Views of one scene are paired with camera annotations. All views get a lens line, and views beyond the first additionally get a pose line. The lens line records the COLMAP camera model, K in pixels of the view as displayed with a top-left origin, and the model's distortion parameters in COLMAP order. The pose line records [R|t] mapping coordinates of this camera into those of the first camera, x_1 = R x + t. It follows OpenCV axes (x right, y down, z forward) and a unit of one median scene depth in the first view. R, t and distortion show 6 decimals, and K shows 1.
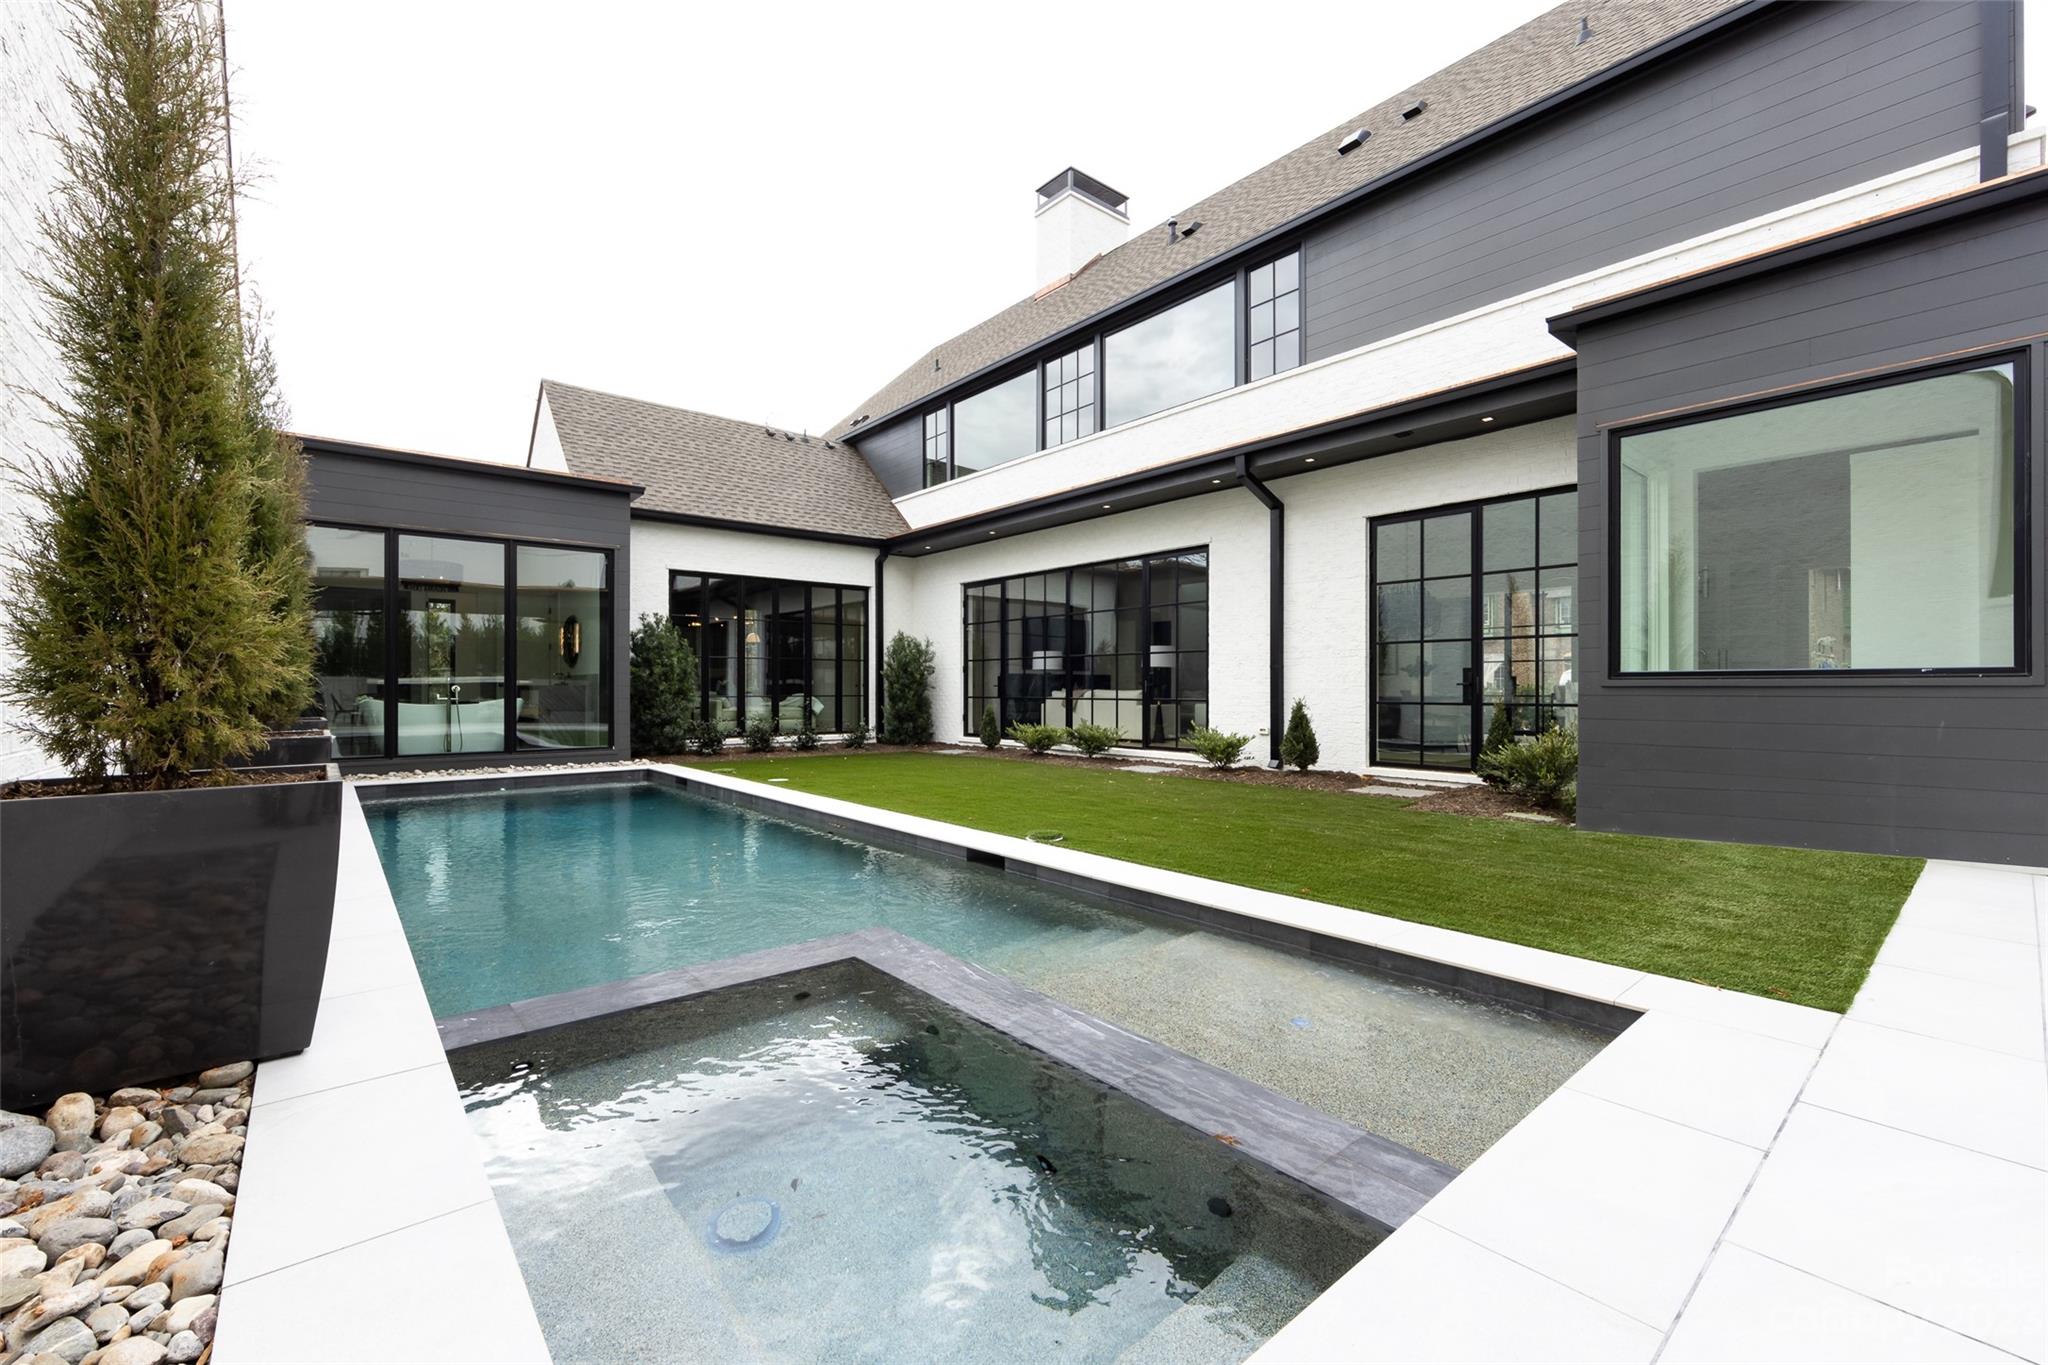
lens RADIAL K [[809.6, 0, 1026.9], [0, 809.6, 693.3], [0, 0, 1]] dist [-0.003985, -0.000814]
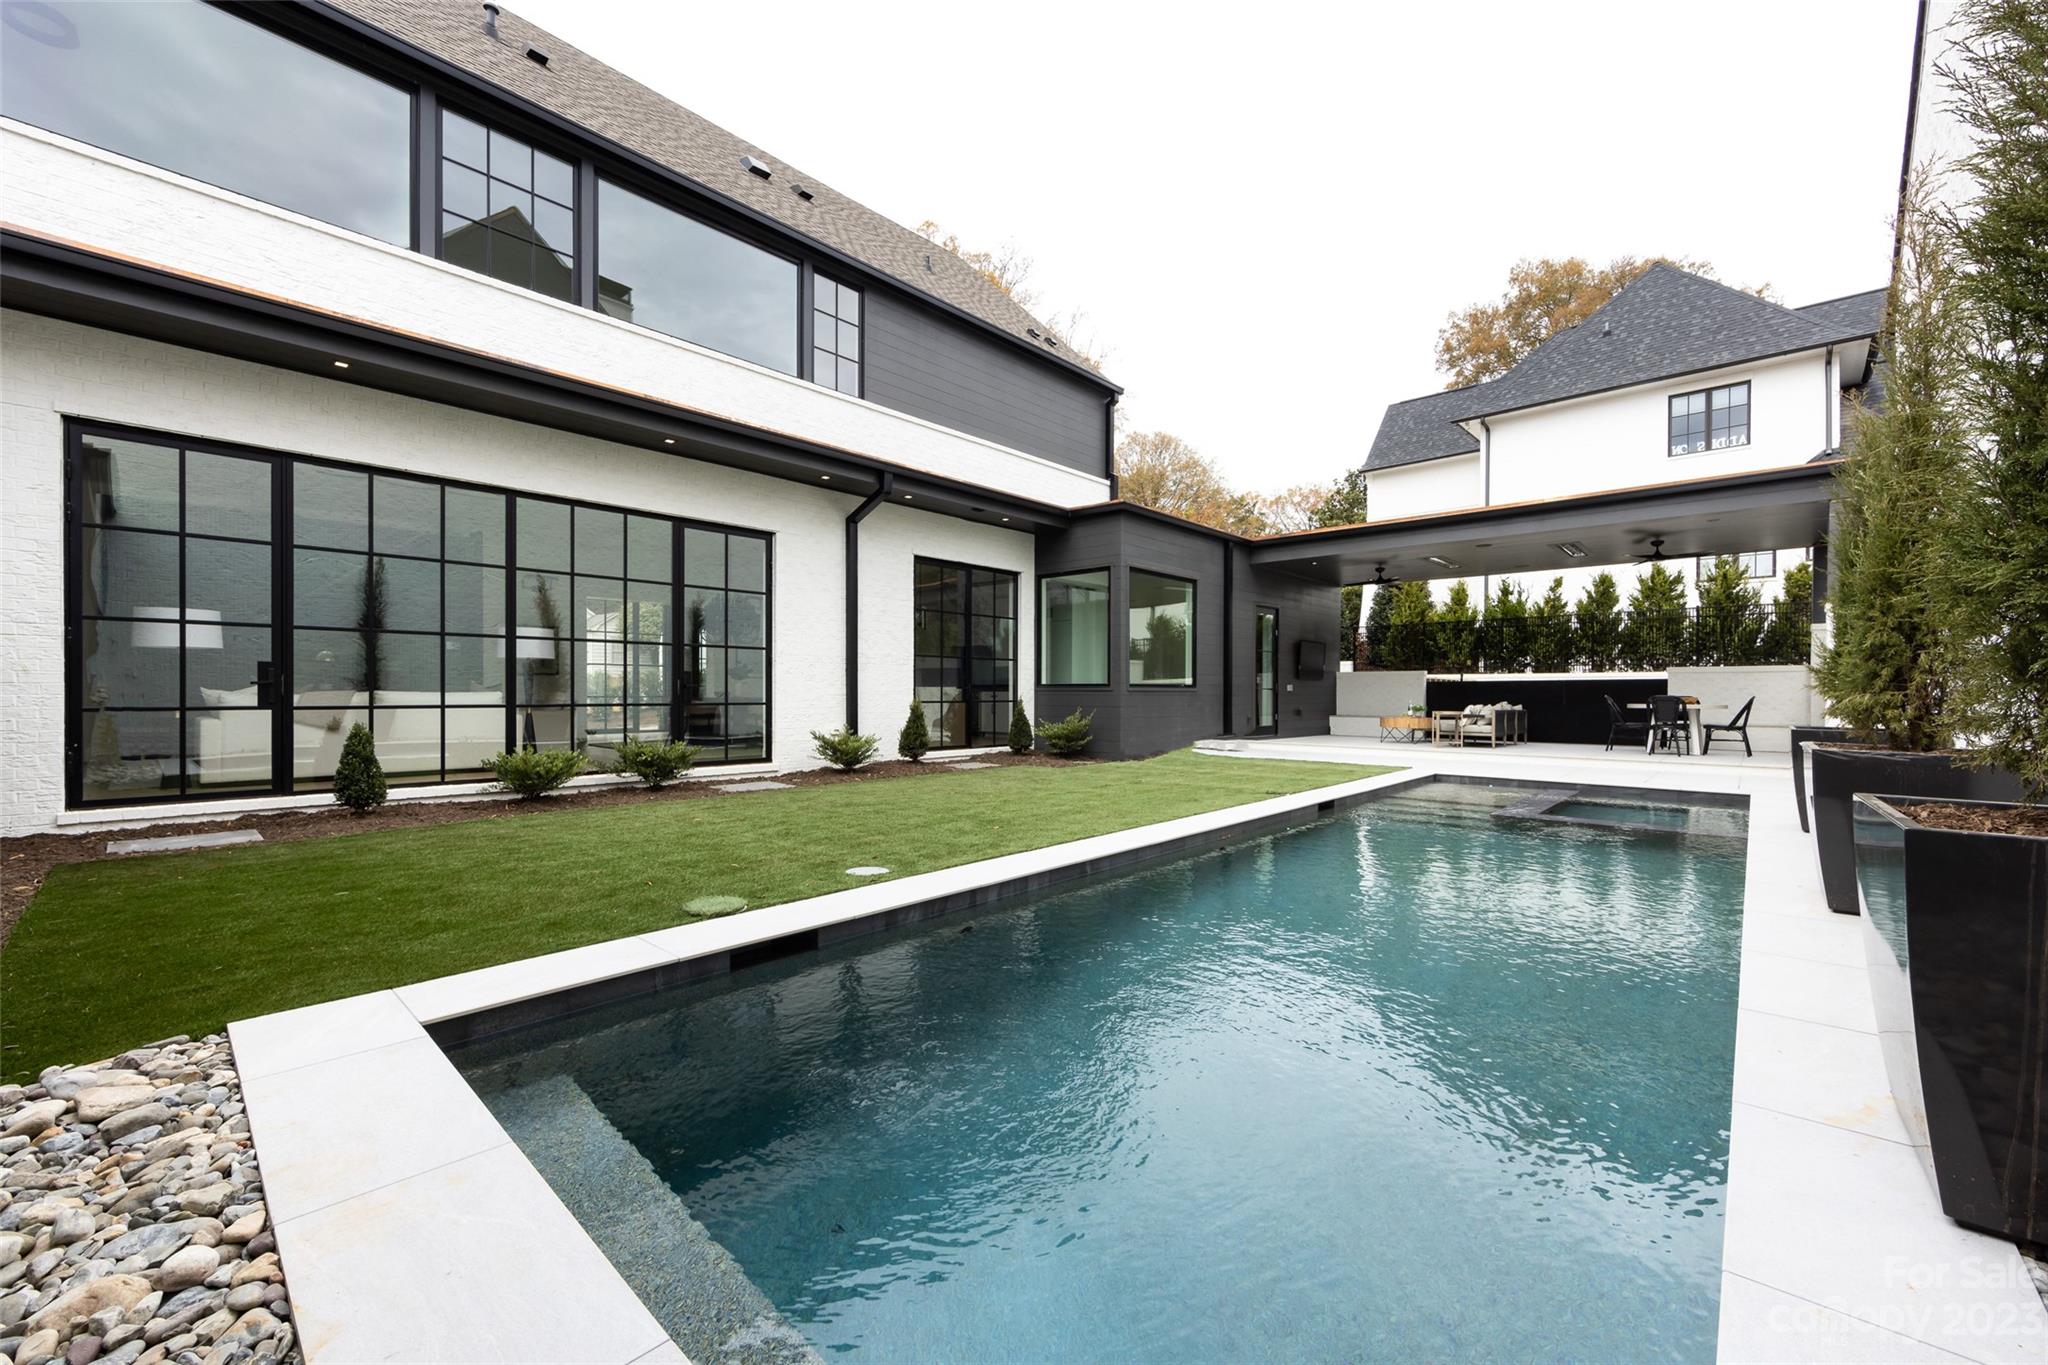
lens RADIAL K [[809.6, 0, 1046.0], [0, 809.6, 687.7], [0, 0, 1]] dist [-0.003985, -0.000814]
pose [[-0.138163, 0.005300, 0.990395, -0.623012], [0.003705, 0.999981, -0.004834, -0.002382], [-0.990403, 0.003002, -0.138180, 0.711311]]
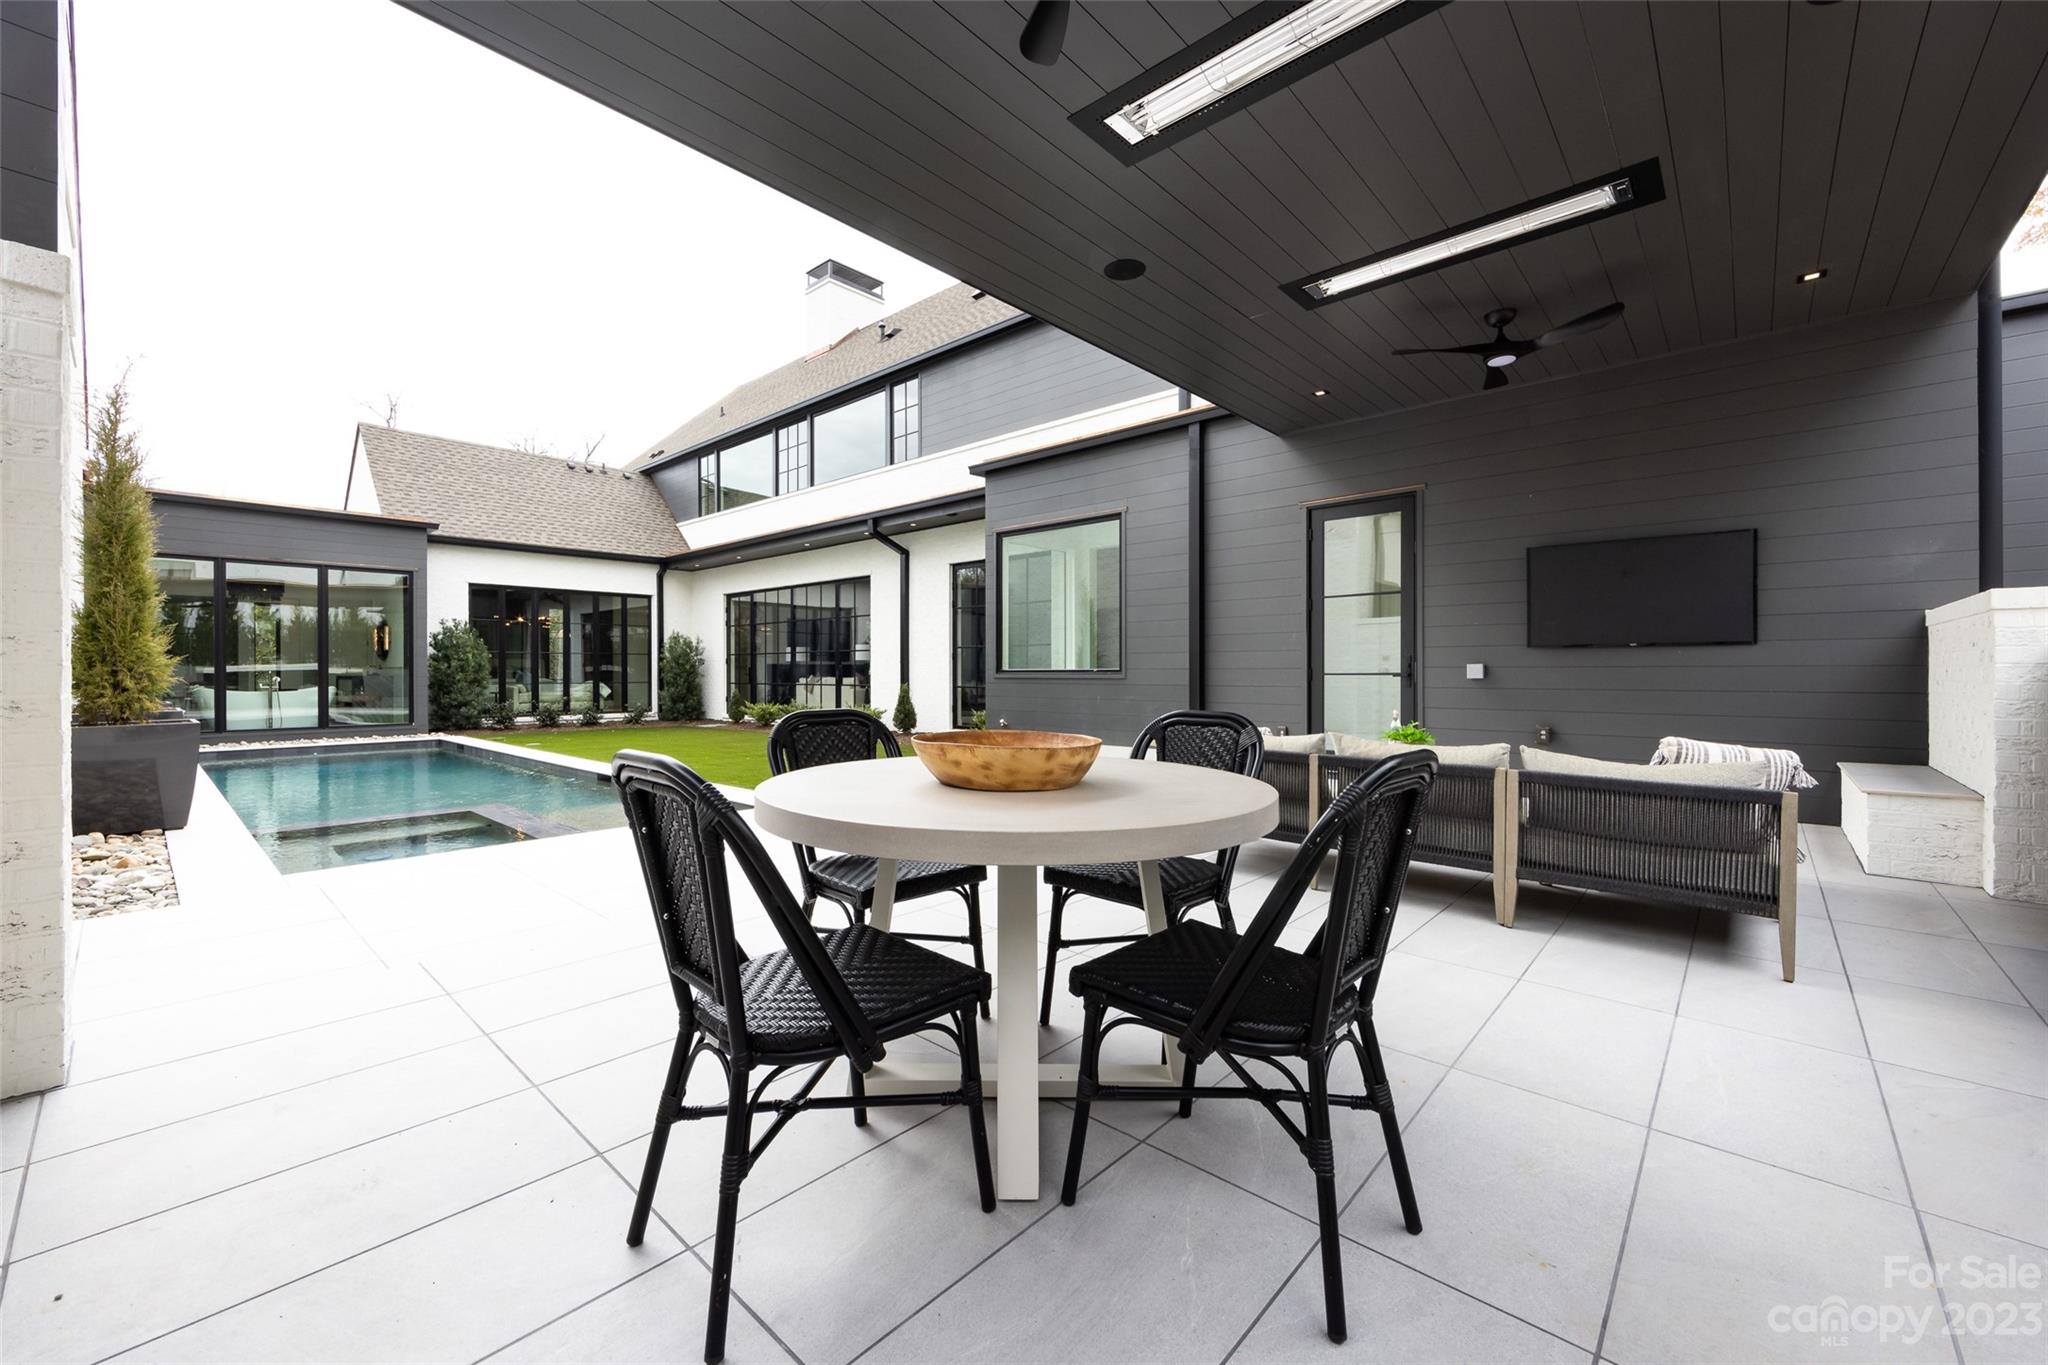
lens RADIAL K [[777.1, 0, 1022.4], [0, 777.1, 679.2], [0, 0, 1]] dist [-0.005055, 0.000353]
pose [[0.990472, -0.003722, 0.137664, 0.259104], [0.003269, 0.999988, 0.003521, -0.005548], [-0.137676, -0.003037, 0.990473, -0.331425]]
